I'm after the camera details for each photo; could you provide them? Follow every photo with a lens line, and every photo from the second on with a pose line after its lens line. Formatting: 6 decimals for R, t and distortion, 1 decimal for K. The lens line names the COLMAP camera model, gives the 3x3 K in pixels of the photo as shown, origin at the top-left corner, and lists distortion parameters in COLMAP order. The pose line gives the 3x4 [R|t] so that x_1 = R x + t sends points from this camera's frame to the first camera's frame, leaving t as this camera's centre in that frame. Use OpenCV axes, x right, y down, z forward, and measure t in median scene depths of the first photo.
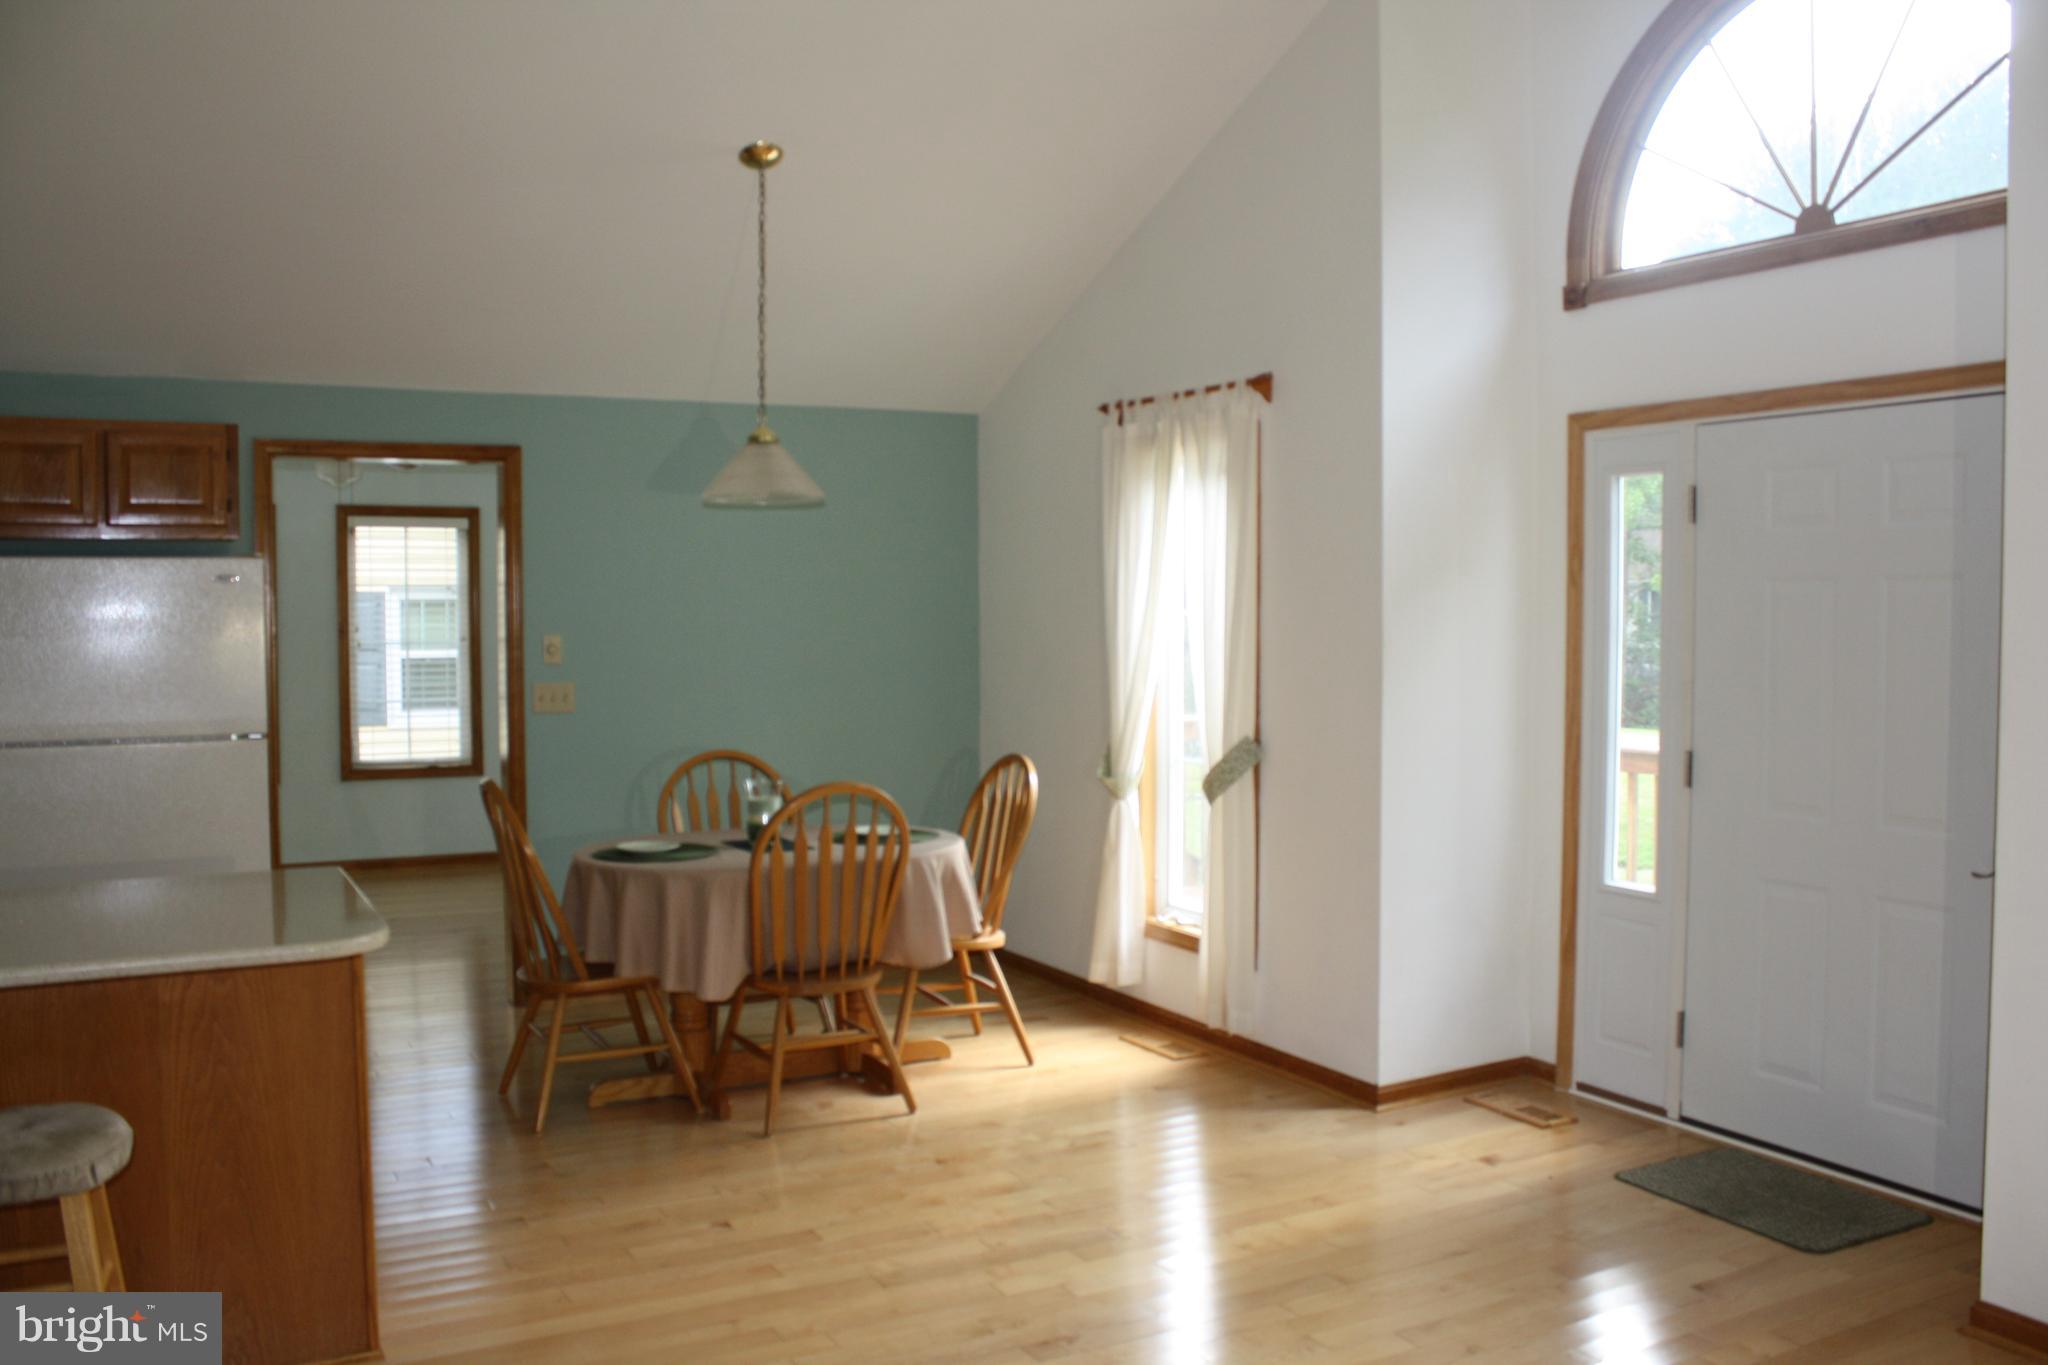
lens RADIAL K [[1713.8, 0, 1032.0], [0, 1713.8, 675.1], [0, 0, 1]] dist [-0.168177, 0.142117]
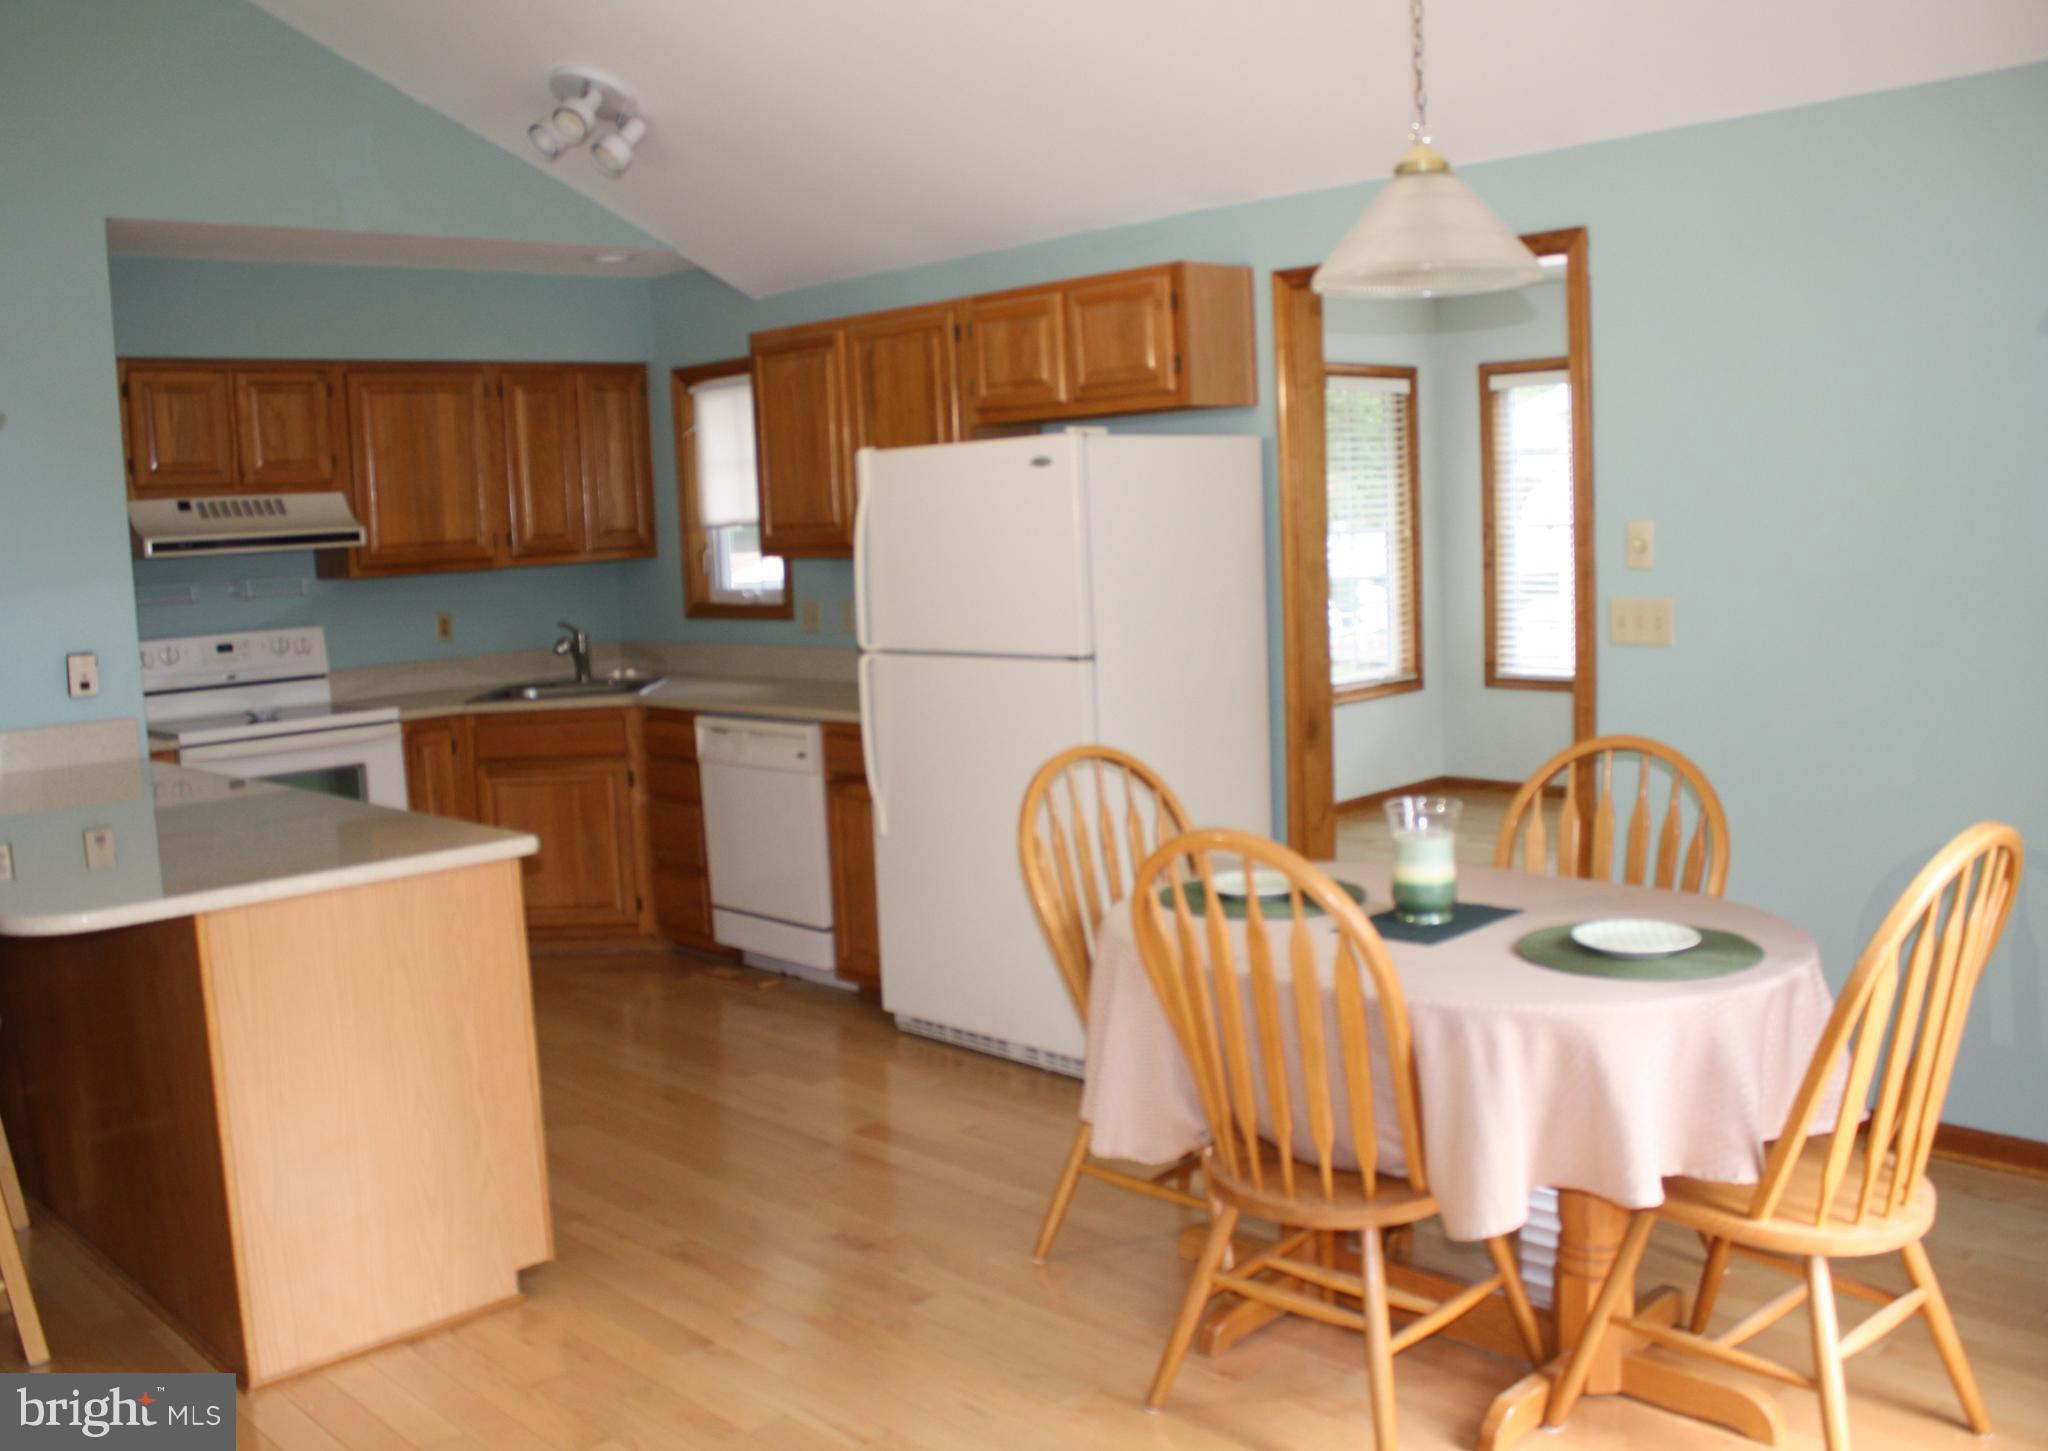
lens RADIAL K [[1826.4, 0, 956.8], [0, 1826.4, 720.3], [0, 0, 1]] dist [-0.173144, 0.200817]
pose [[0.240676, 0.100410, -0.965398, 0.383740], [0.006415, 0.994448, 0.105031, -0.027257], [0.970584, -0.031472, 0.238696, 0.769887]]
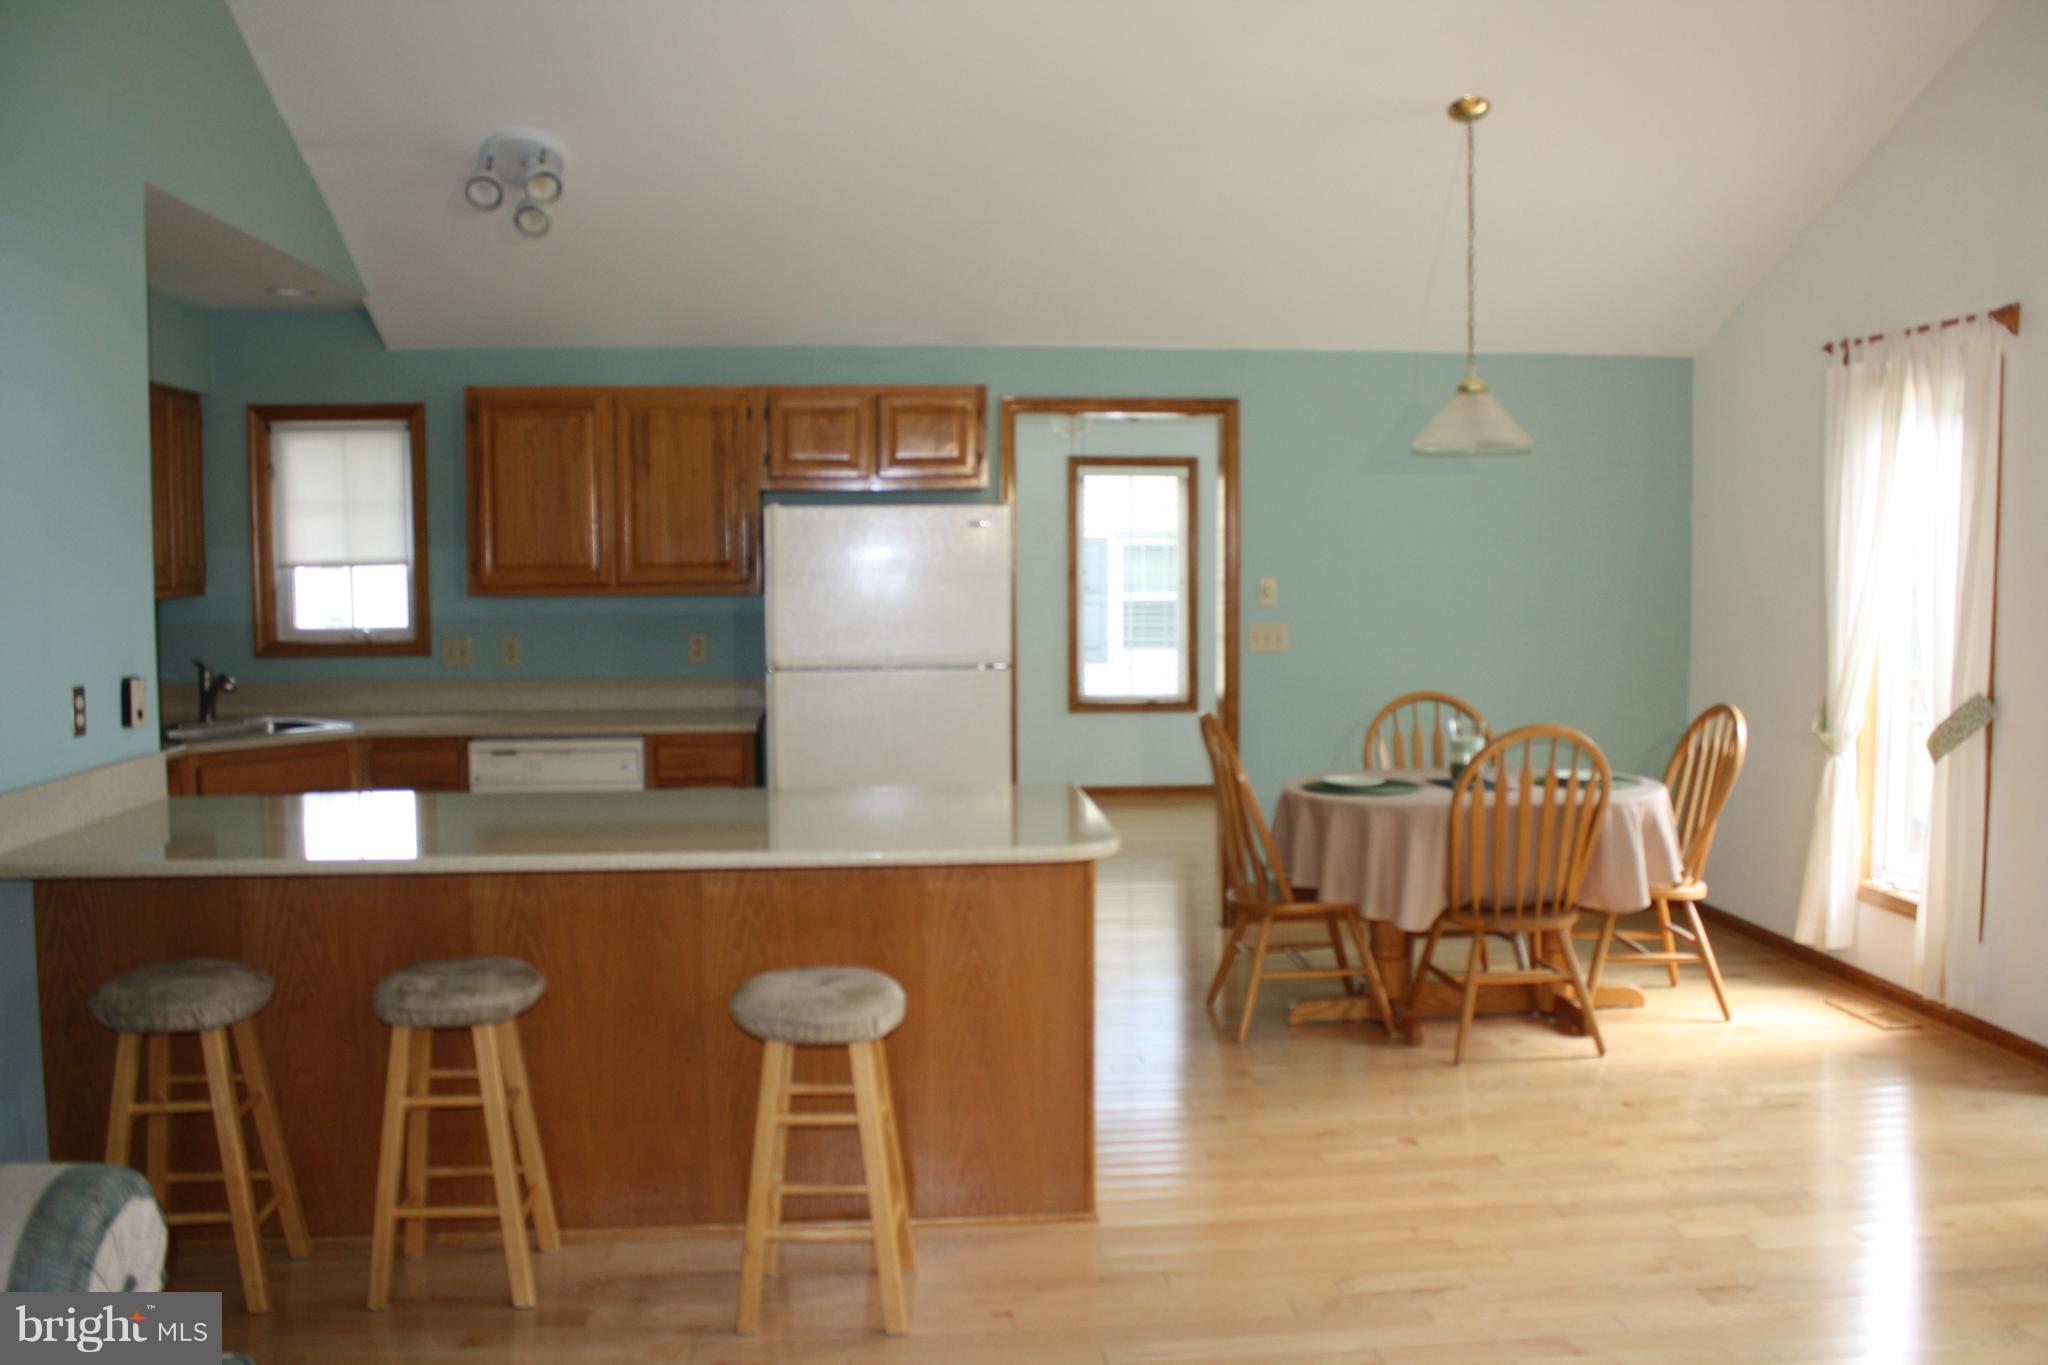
lens RADIAL K [[1713.8, 0, 1032.0], [0, 1713.8, 675.1], [0, 0, 1]] dist [-0.168177, 0.142117]
pose [[0.917313, 0.027215, -0.397236, 0.007146], [-0.014796, 0.999302, 0.034296, 0.002554], [0.397892, -0.025583, 0.917075, -0.039897]]
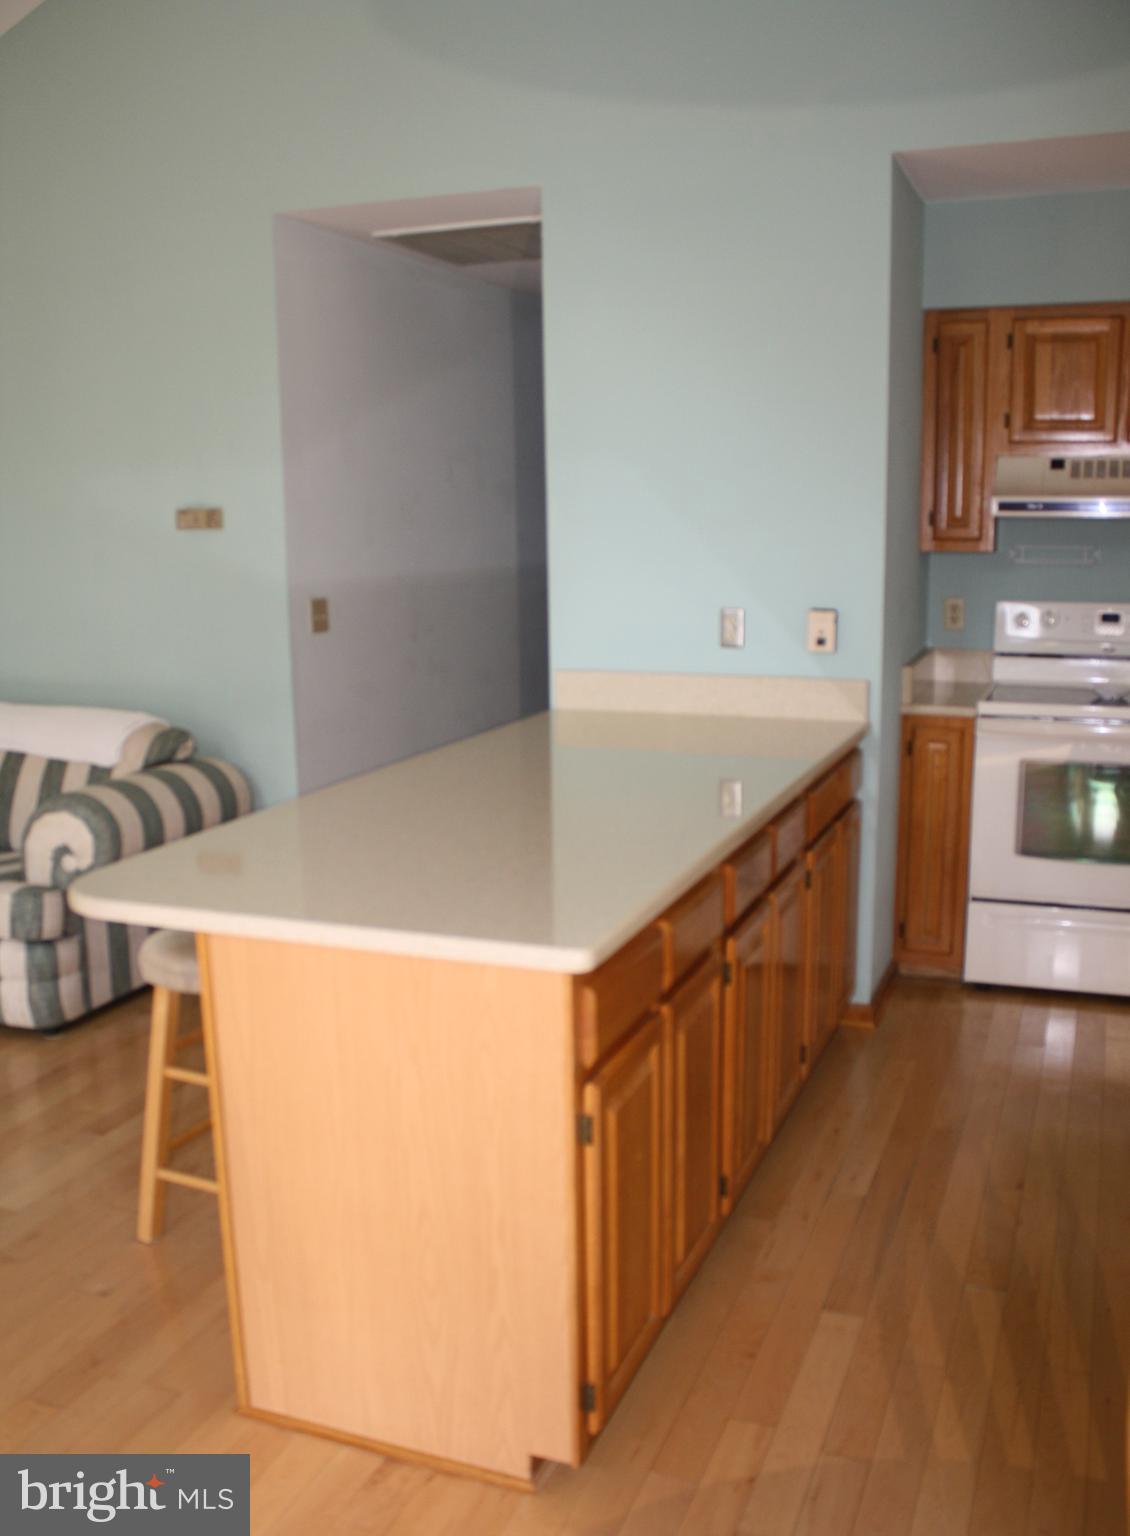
lens RADIAL K [[1427.1, 0, 560.3], [0, 1427.1, 838.6], [0, 0, 1]] dist [-0.127751, 0.023803]
pose [[-0.766180, 0.157065, -0.623137, -0.080283], [-0.009273, 0.966869, 0.255106, -0.041261], [0.642559, 0.201235, -0.739339, 1.057290]]
